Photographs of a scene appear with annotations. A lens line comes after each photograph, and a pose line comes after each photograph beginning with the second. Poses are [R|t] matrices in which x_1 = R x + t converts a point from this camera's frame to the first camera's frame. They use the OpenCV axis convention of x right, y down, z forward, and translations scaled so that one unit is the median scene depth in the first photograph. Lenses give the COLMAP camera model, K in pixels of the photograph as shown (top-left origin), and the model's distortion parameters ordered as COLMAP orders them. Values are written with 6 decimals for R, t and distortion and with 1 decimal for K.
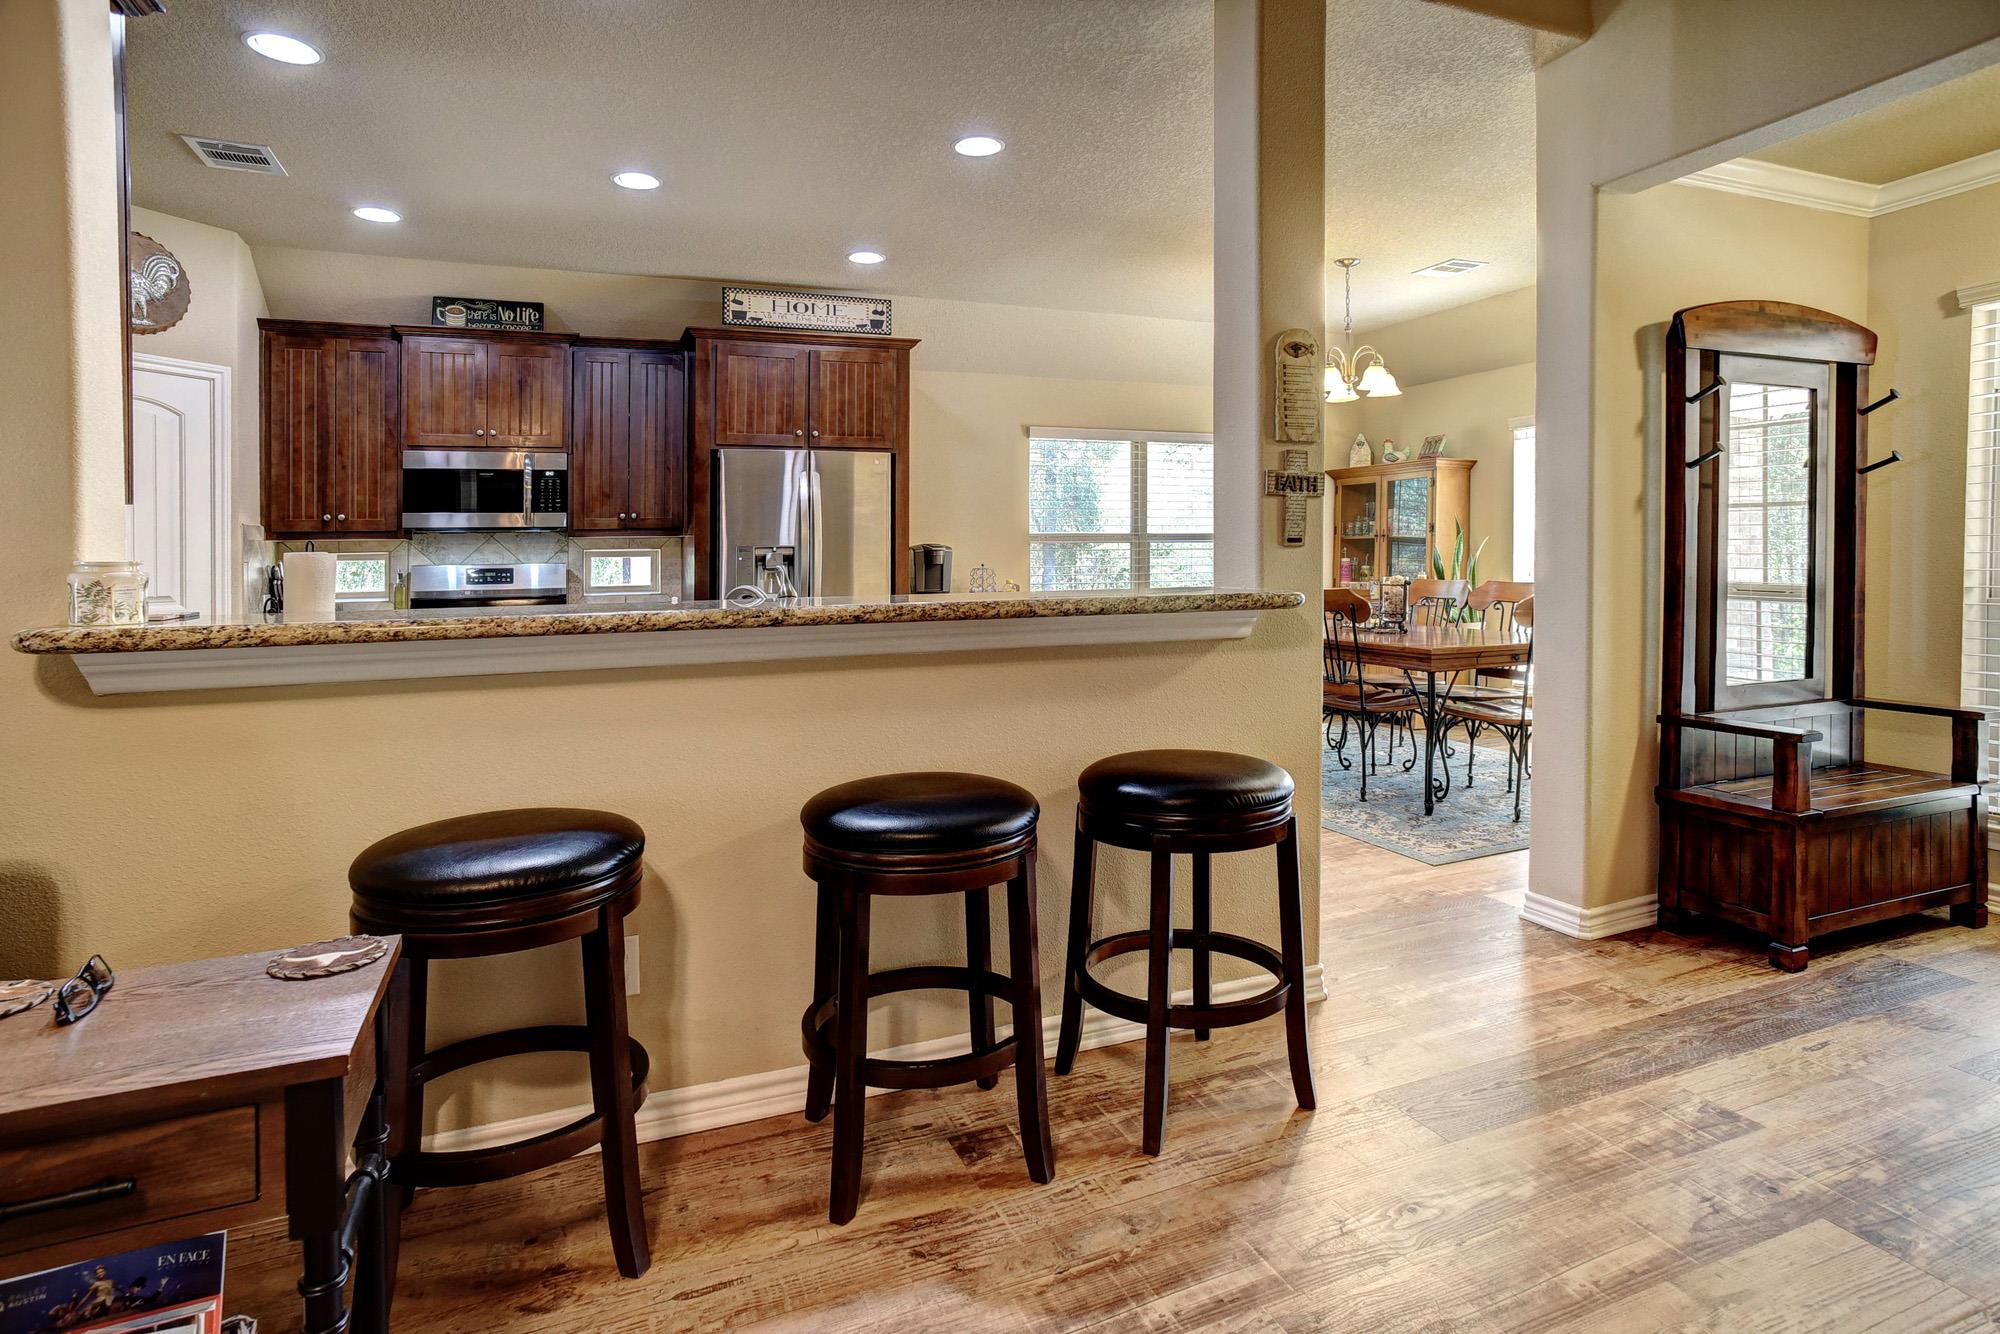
lens RADIAL K [[1094.2, 0, 991.7], [0, 1094.2, 601.3], [0, 0, 1]] dist [-0.070846, 0.047586]
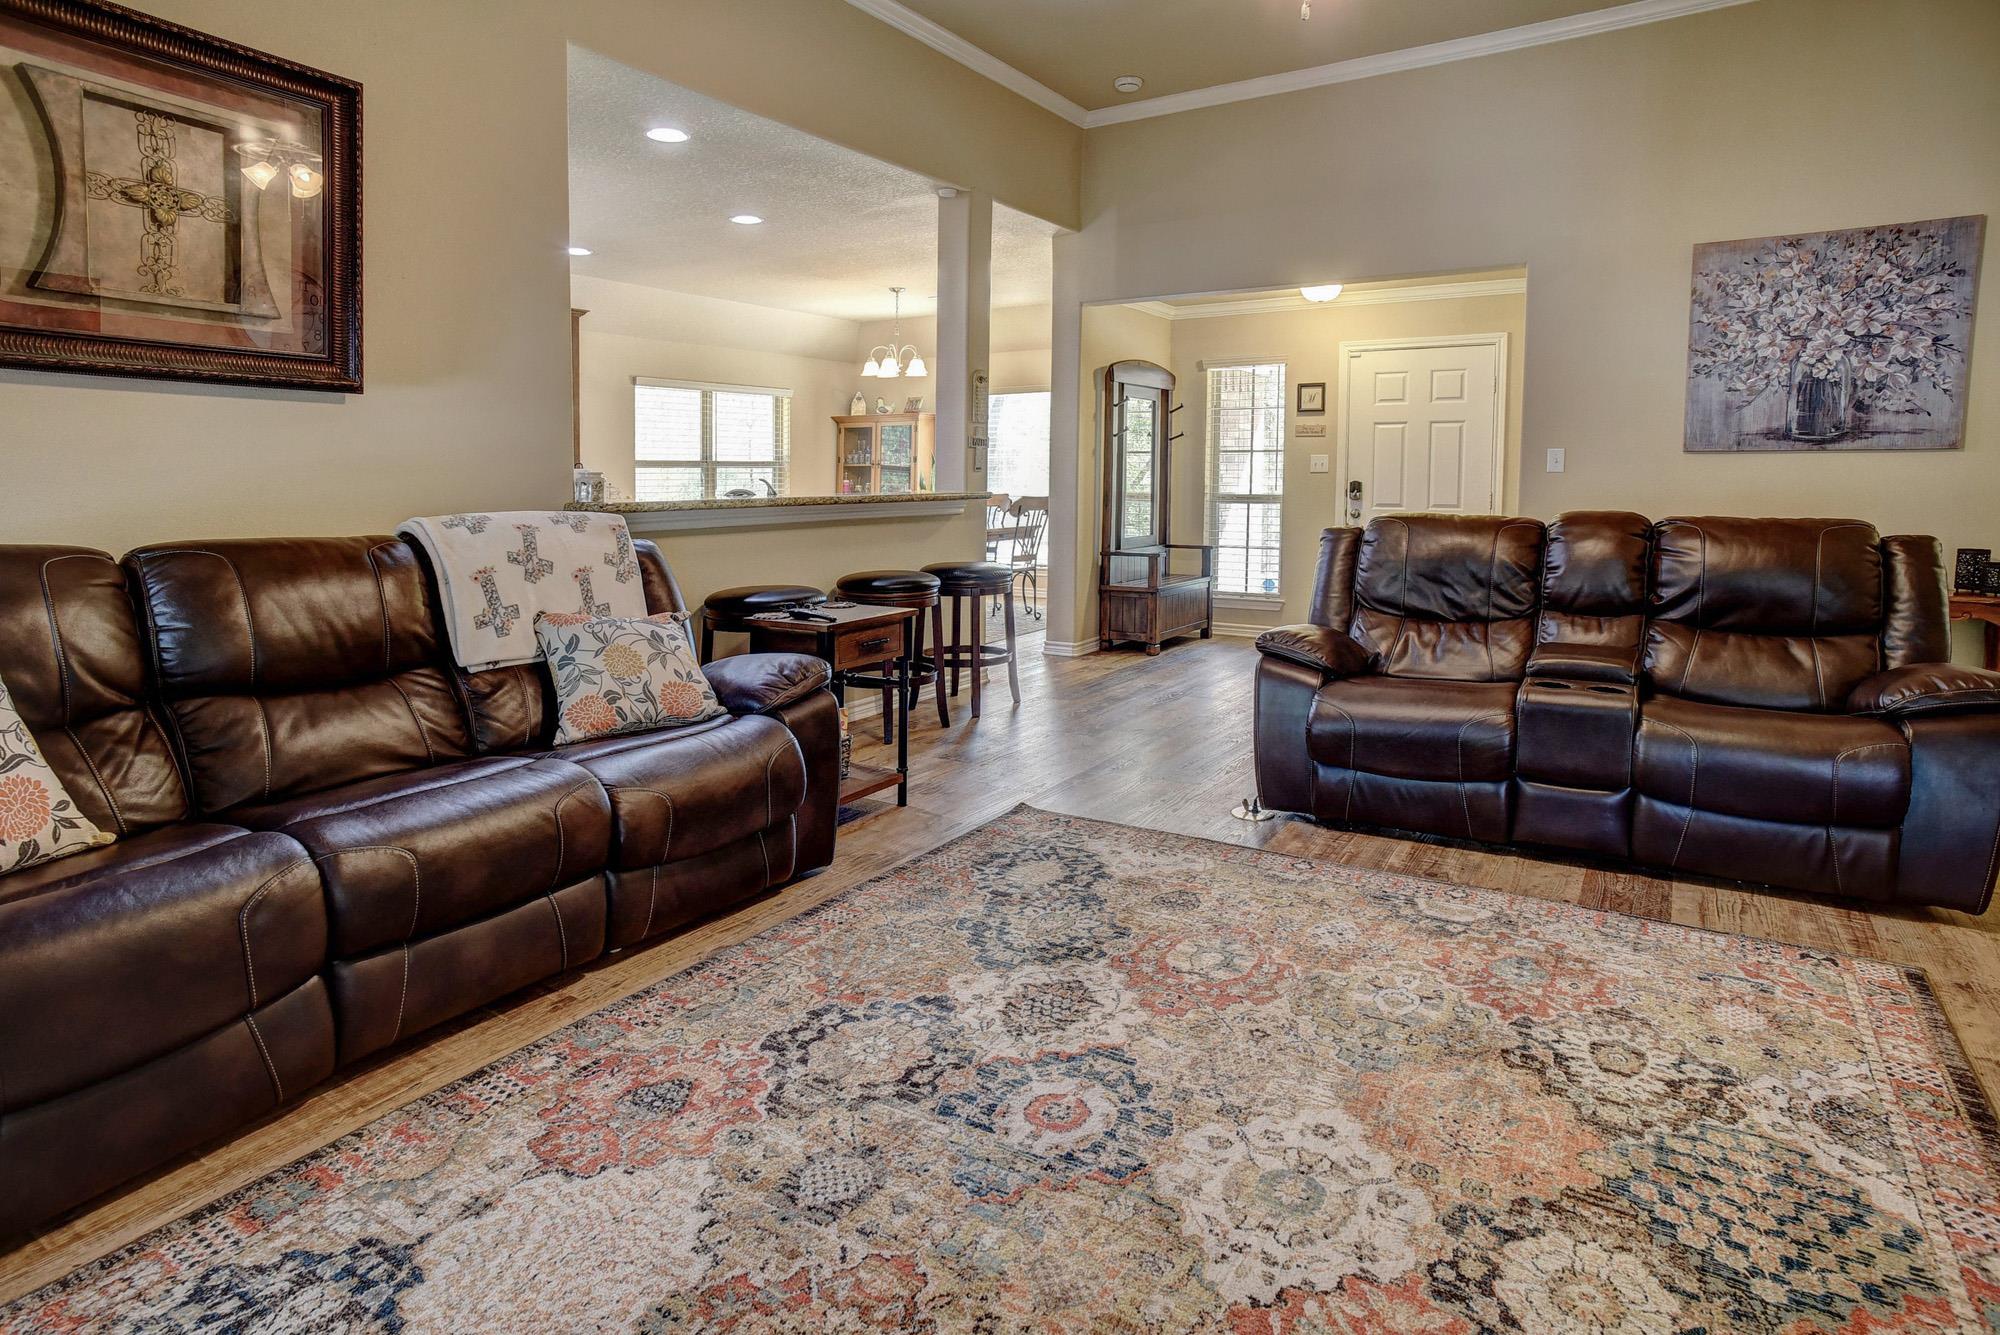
lens RADIAL K [[1094.2, 0, 991.7], [0, 1094.2, 601.8], [0, 0, 1]] dist [-0.070846, 0.047586]
pose [[0.830955, -0.054182, 0.553696, -0.784750], [0.016686, 0.997226, 0.072542, 0.043572], [-0.556090, -0.051040, 0.829553, -0.703522]]
